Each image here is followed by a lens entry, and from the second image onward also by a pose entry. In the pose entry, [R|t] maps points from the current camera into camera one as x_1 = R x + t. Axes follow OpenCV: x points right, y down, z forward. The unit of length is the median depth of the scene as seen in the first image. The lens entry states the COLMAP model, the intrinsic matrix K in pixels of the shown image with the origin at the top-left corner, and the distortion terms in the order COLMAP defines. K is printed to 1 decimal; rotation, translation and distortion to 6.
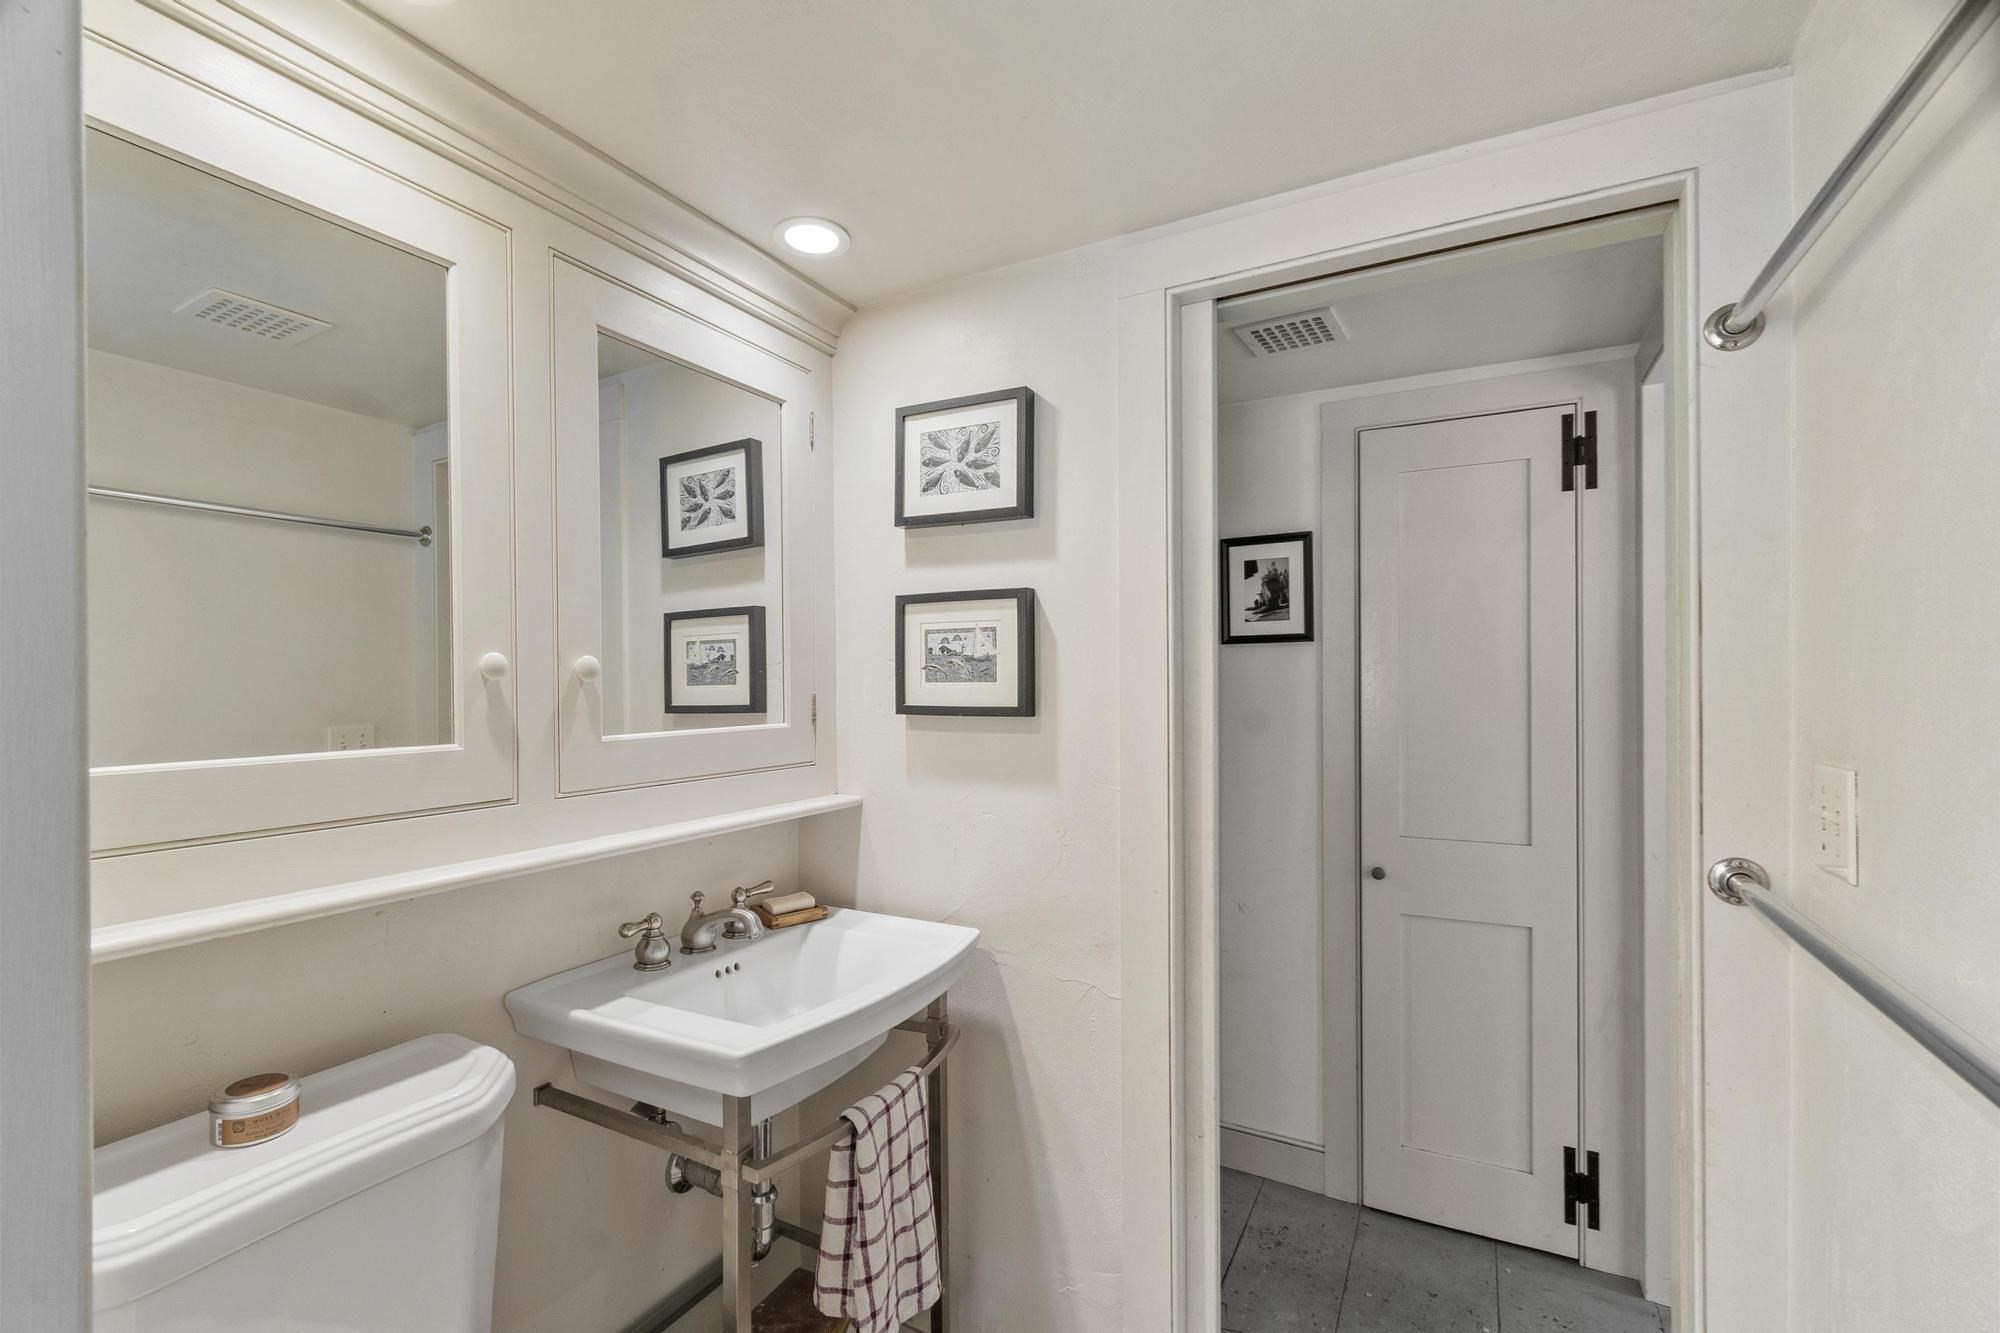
lens RADIAL K [[877.9, 0, 997.5], [0, 877.9, 677.0], [0, 0, 1]] dist [0.000141, 0.000103]
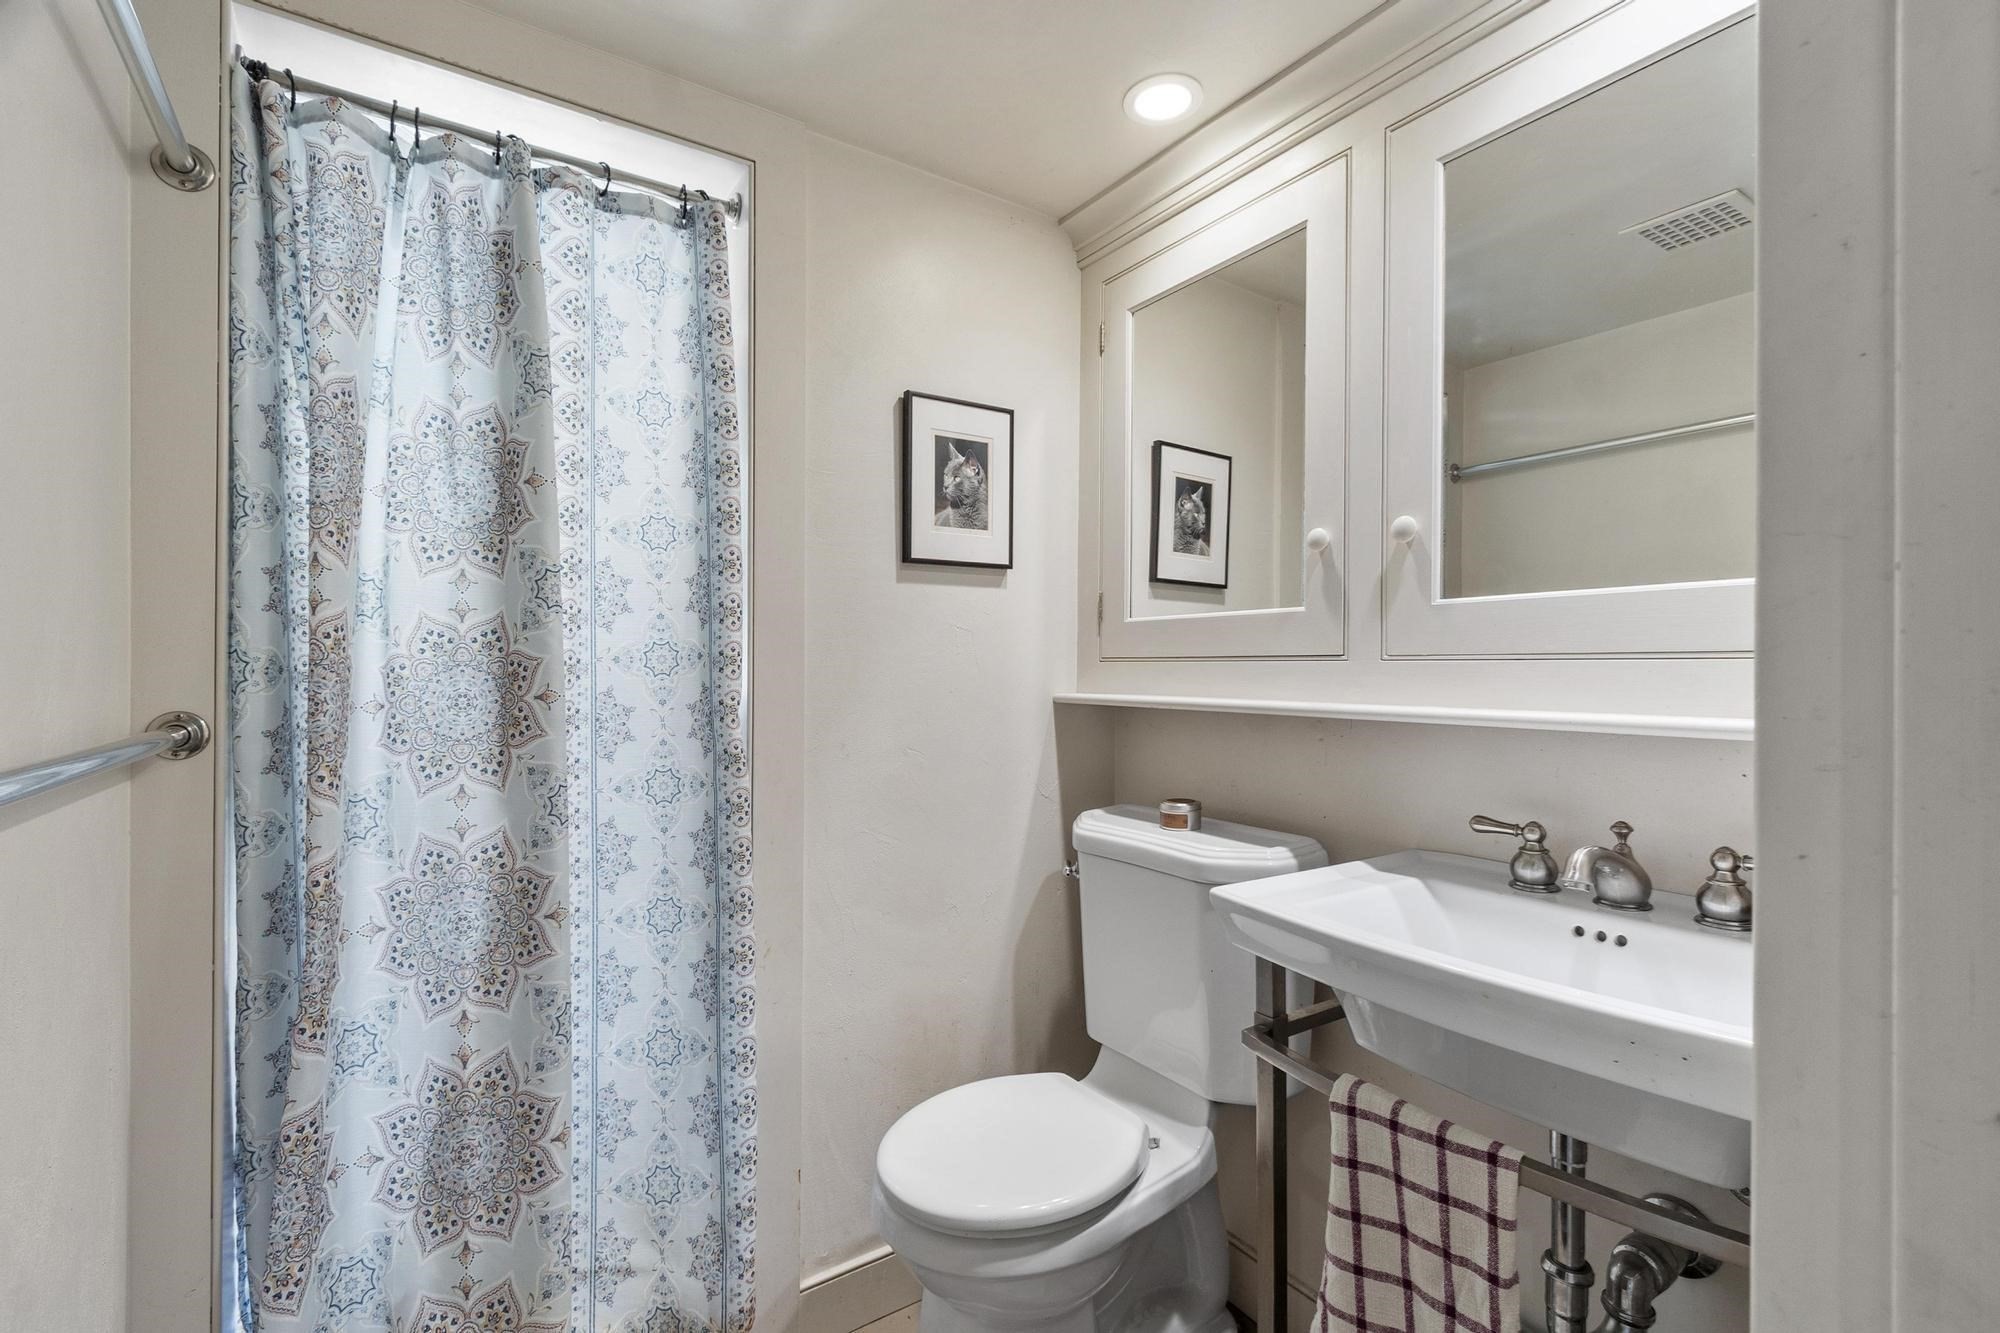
lens RADIAL K [[877.9, 0, 997.5], [0, 877.9, 677.0], [0, 0, 1]] dist [0.000141, 0.000103]
pose [[-0.464135, 0.000113, -0.885764, 0.628581], [-0.006886, 0.999969, 0.003736, 0.160522], [0.885738, 0.007833, -0.464120, 1.090858]]
